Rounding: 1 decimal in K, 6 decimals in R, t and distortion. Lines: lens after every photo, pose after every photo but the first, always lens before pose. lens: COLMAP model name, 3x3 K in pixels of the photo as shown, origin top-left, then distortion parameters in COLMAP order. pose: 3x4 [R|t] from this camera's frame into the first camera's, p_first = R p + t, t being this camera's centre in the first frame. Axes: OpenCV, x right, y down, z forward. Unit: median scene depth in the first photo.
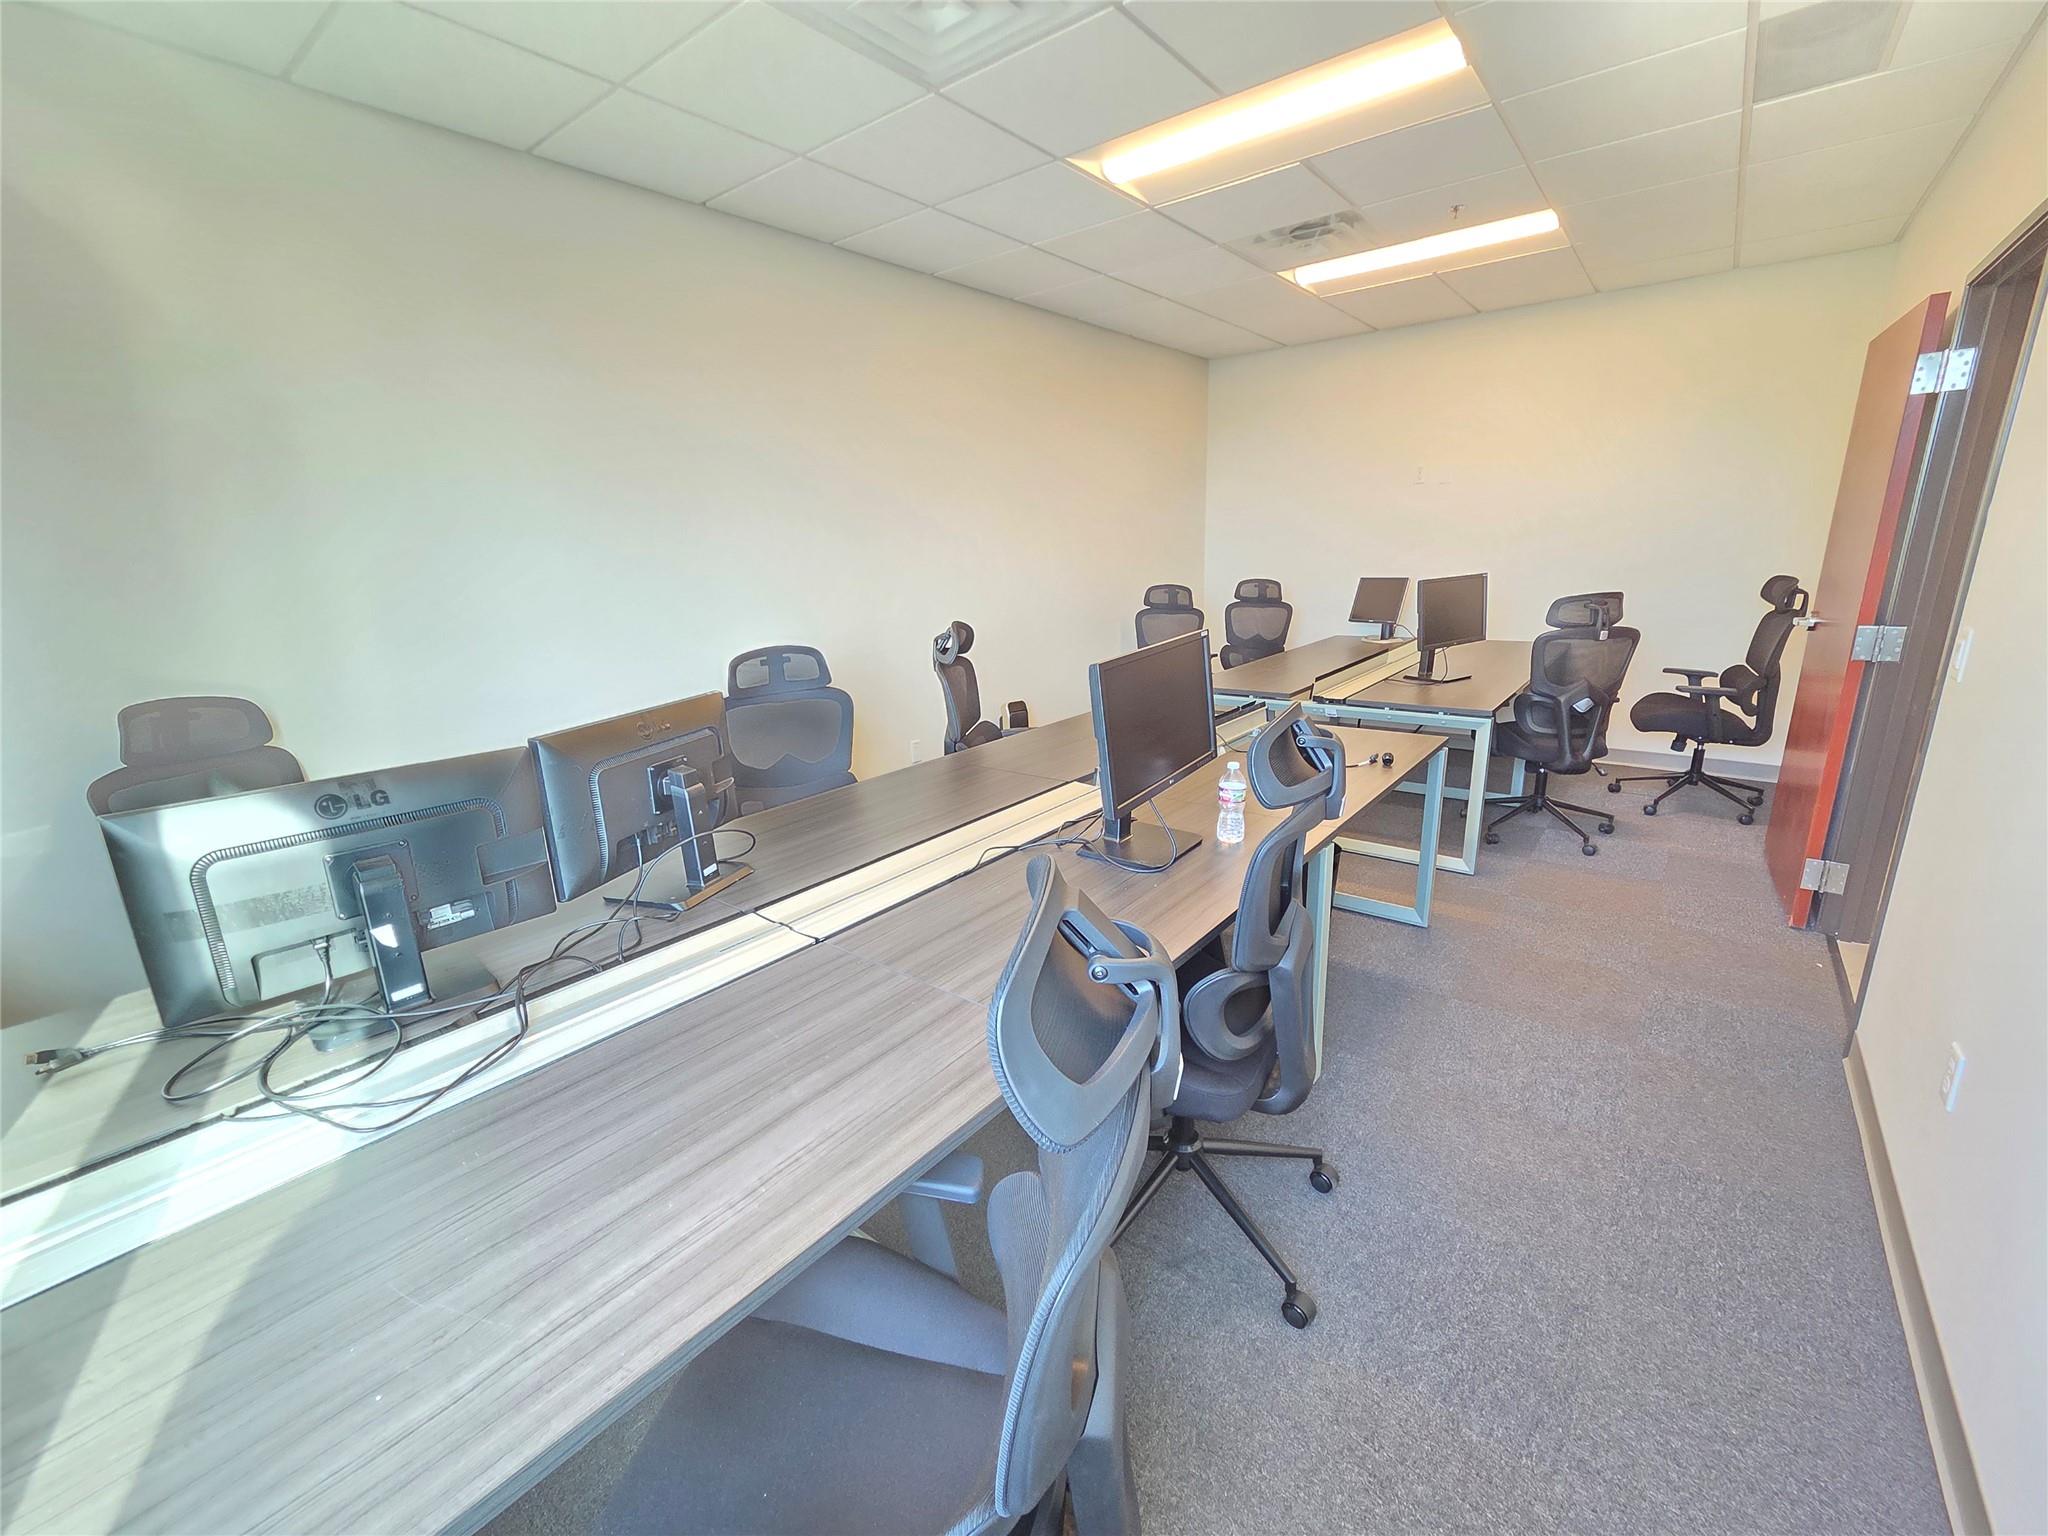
lens RADIAL K [[843.7, 0, 1017.6], [0, 843.7, 771.5], [0, 0, 1]] dist [-0.003951, -0.000347]
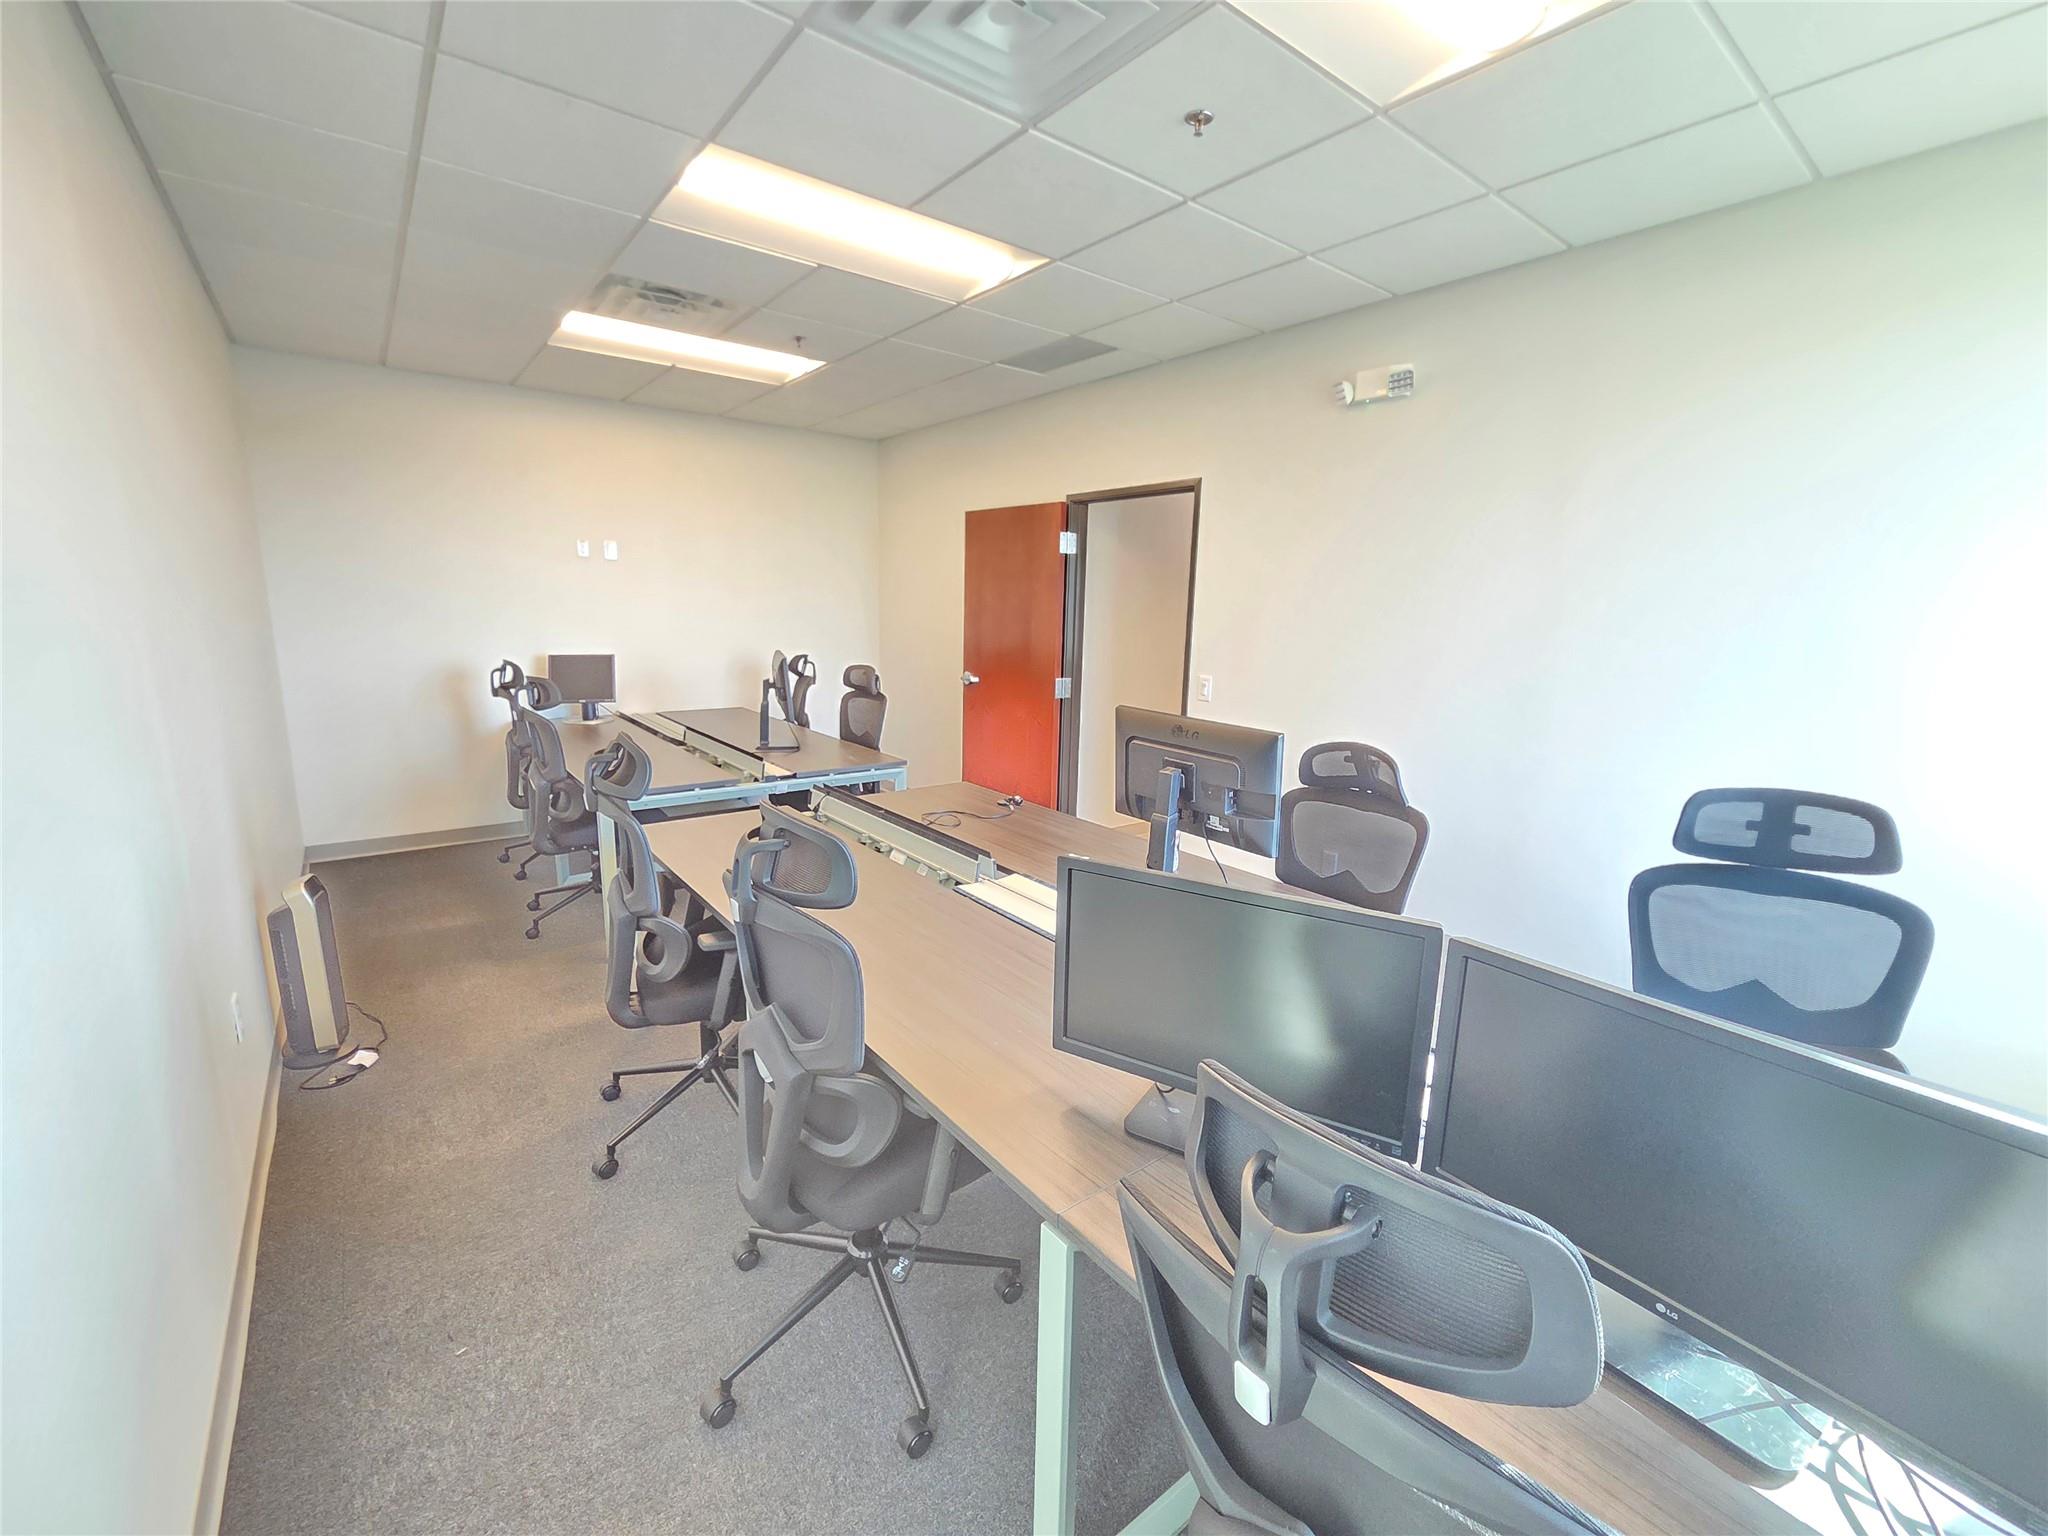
lens RADIAL K [[843.7, 0, 1017.9], [0, 843.7, 777.8], [0, 0, 1]] dist [-0.003951, -0.000347]
pose [[0.240432, -0.151145, 0.958826, -0.557036], [0.222956, 0.969991, 0.096997, -0.121764], [-0.944713, 0.190455, 0.266916, 0.483967]]
